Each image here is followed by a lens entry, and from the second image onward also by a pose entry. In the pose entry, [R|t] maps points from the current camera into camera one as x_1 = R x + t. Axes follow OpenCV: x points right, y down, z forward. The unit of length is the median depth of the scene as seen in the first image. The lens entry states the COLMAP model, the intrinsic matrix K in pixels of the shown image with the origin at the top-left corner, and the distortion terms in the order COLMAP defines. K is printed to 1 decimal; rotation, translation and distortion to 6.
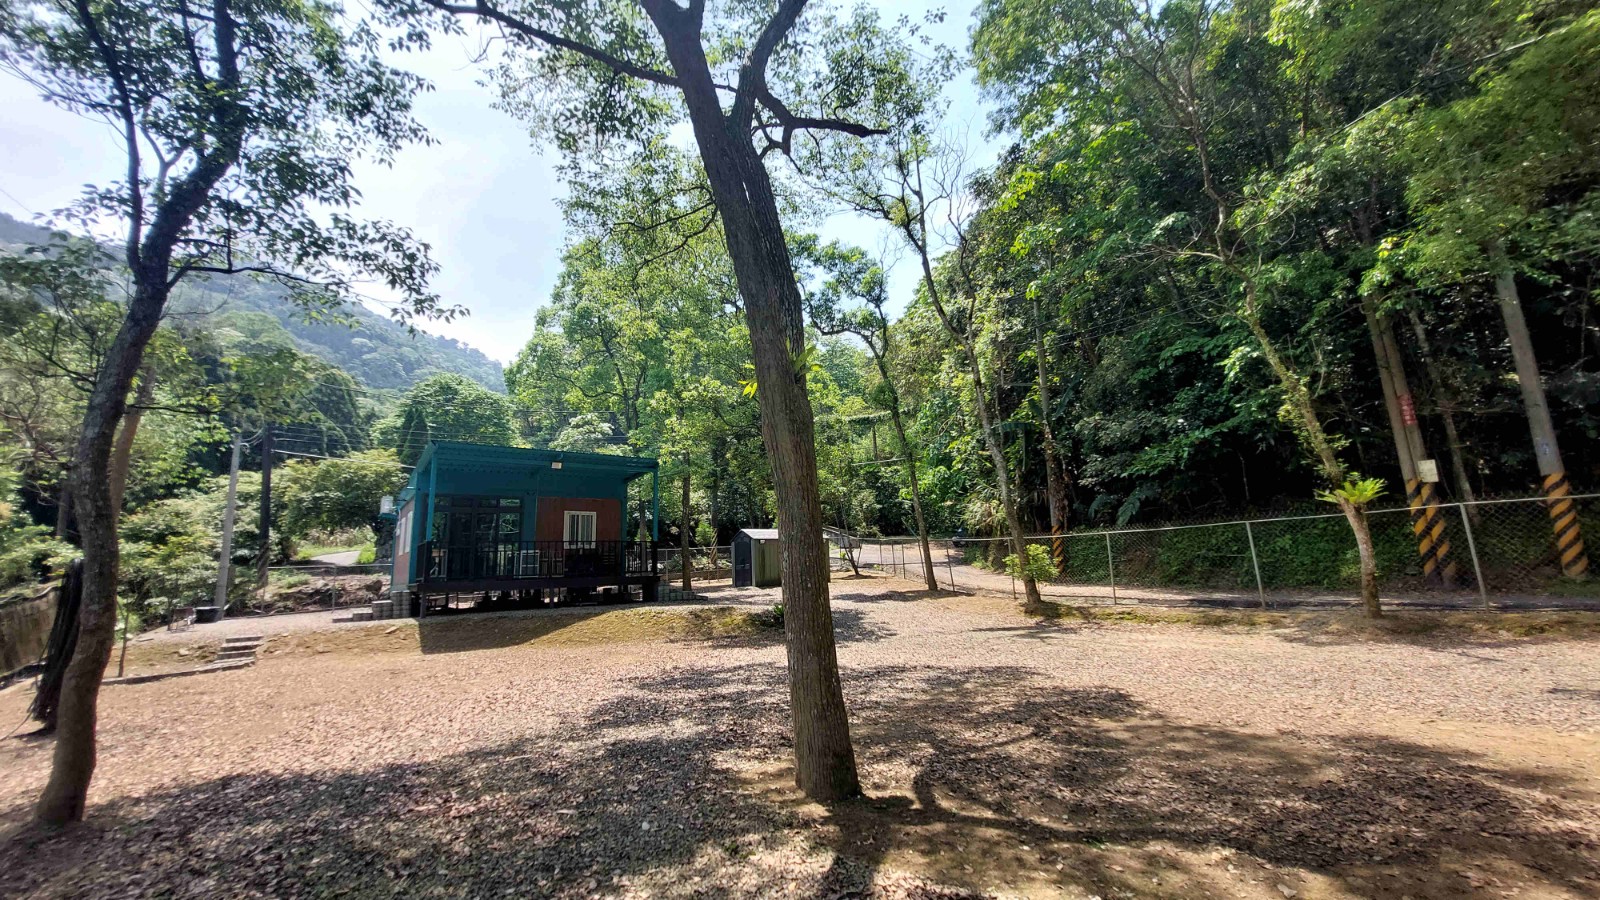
lens RADIAL K [[646.9, 0, 815.0], [0, 646.9, 449.9], [0, 0, 1]] dist [-0.016047, -0.000246]
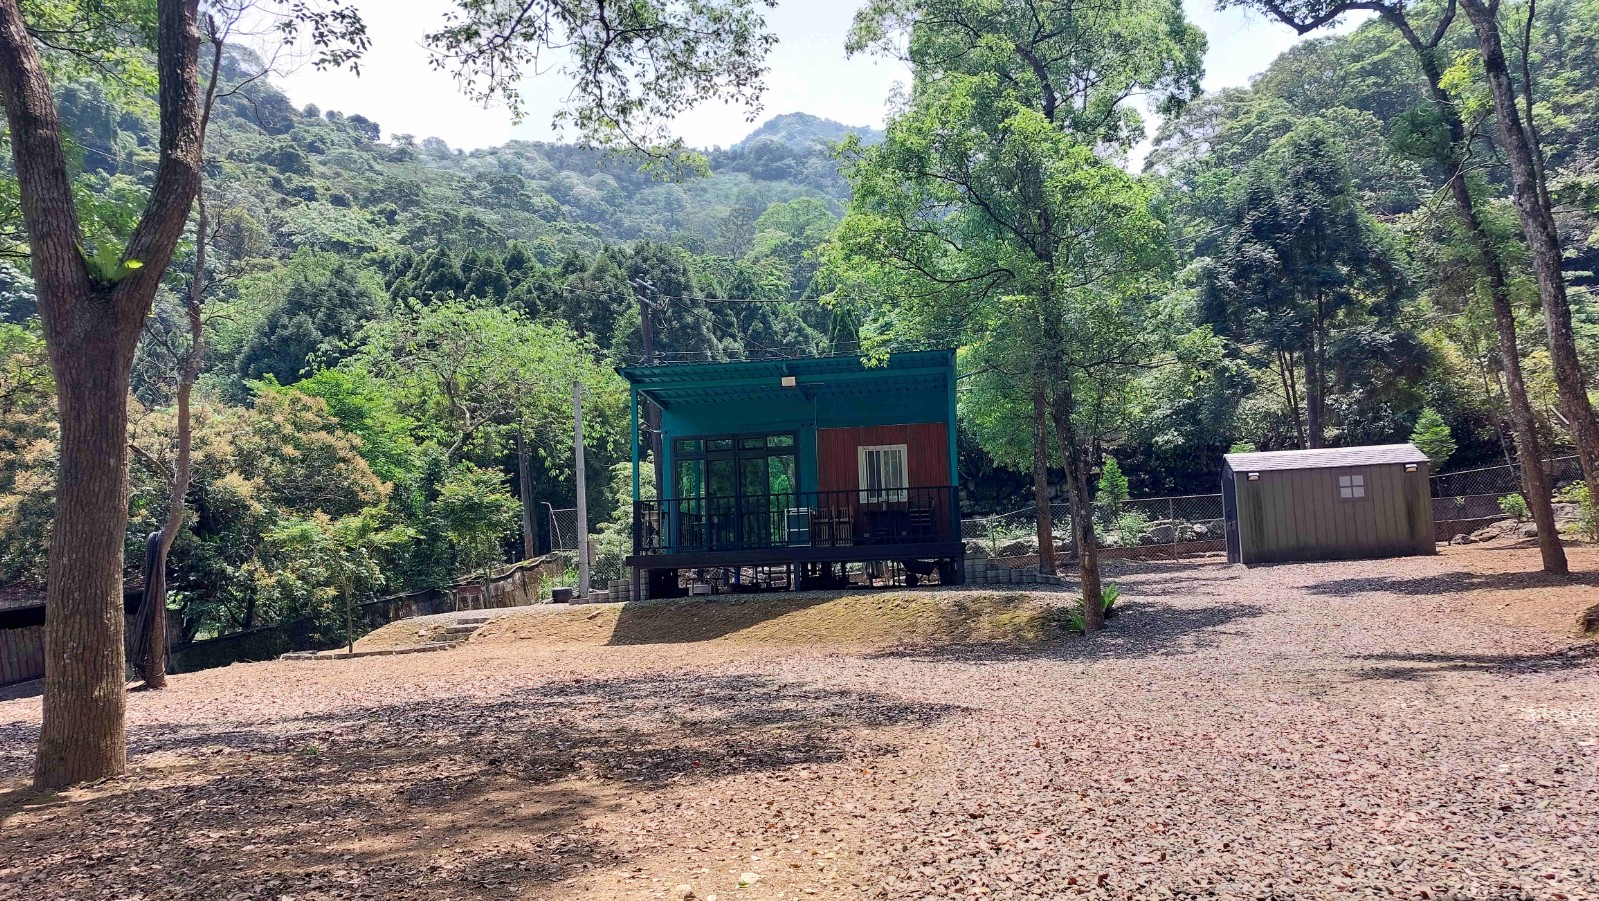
lens RADIAL K [[1162.3, 0, 811.3], [0, 1162.3, 448.8], [0, 0, 1]] dist [0.102985, -0.114308]
pose [[0.716893, -0.066782, -0.693977, 0.277361], [0.139710, 0.988972, 0.049153, 0.023112], [0.683041, -0.132193, 0.718317, 0.090160]]
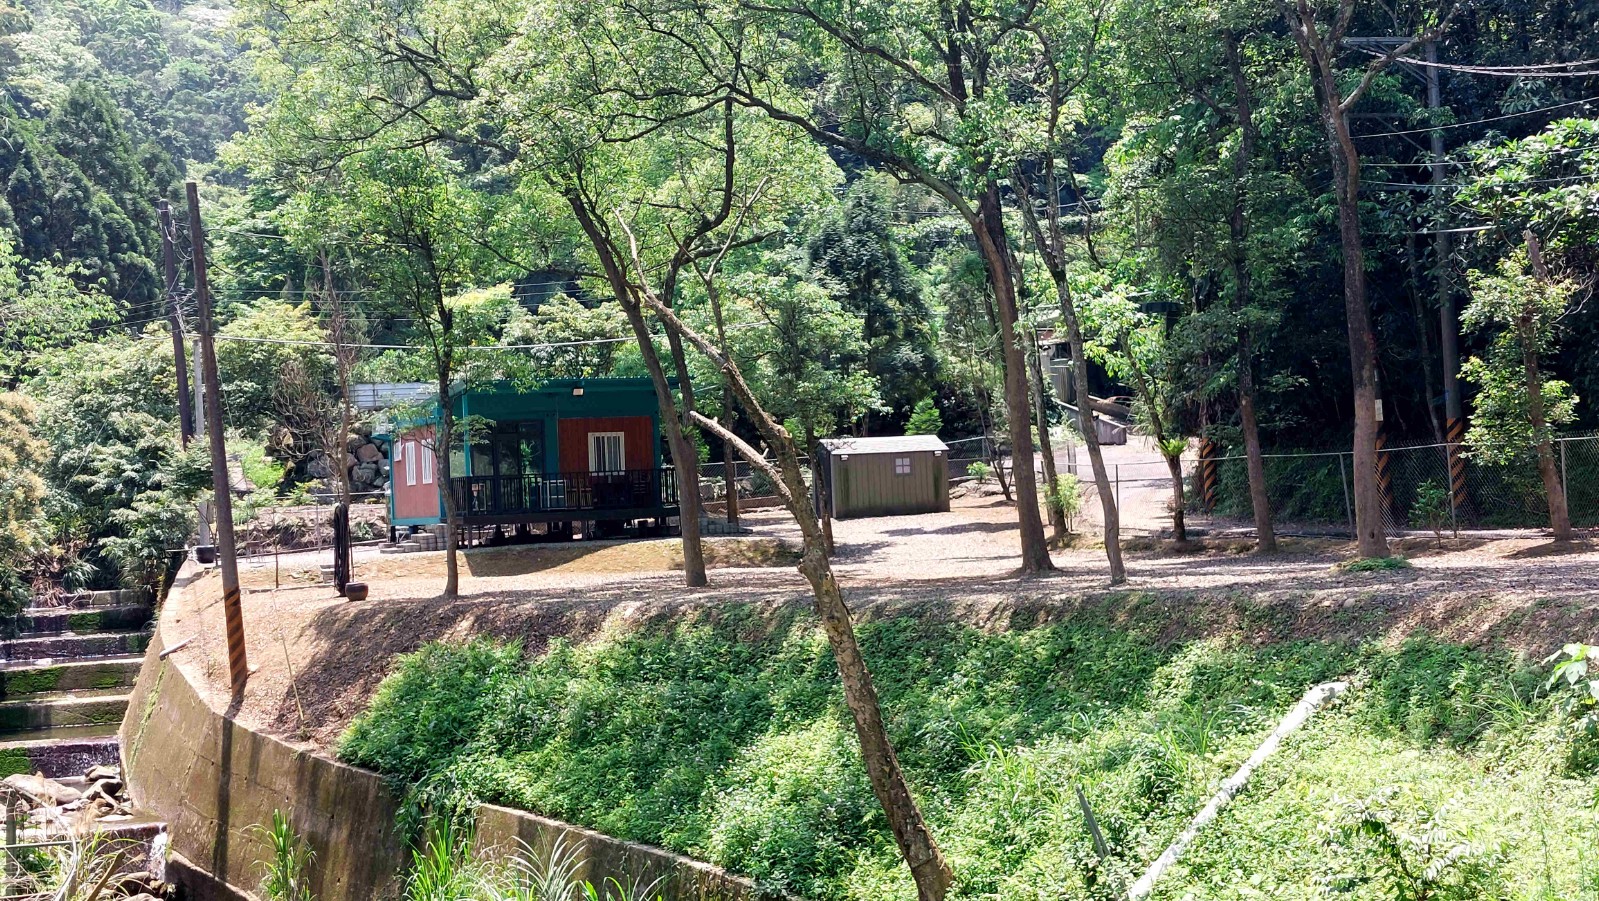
lens RADIAL K [[2297.2, 0, 800.9], [0, 2297.2, 468.0], [0, 0, 1]] dist [0.375532, -1.631690]
pose [[0.965989, -0.007940, -0.258461, 0.483413], [0.055713, 0.982444, 0.178044, -0.277653], [0.252510, -0.186388, 0.949473, -1.319179]]
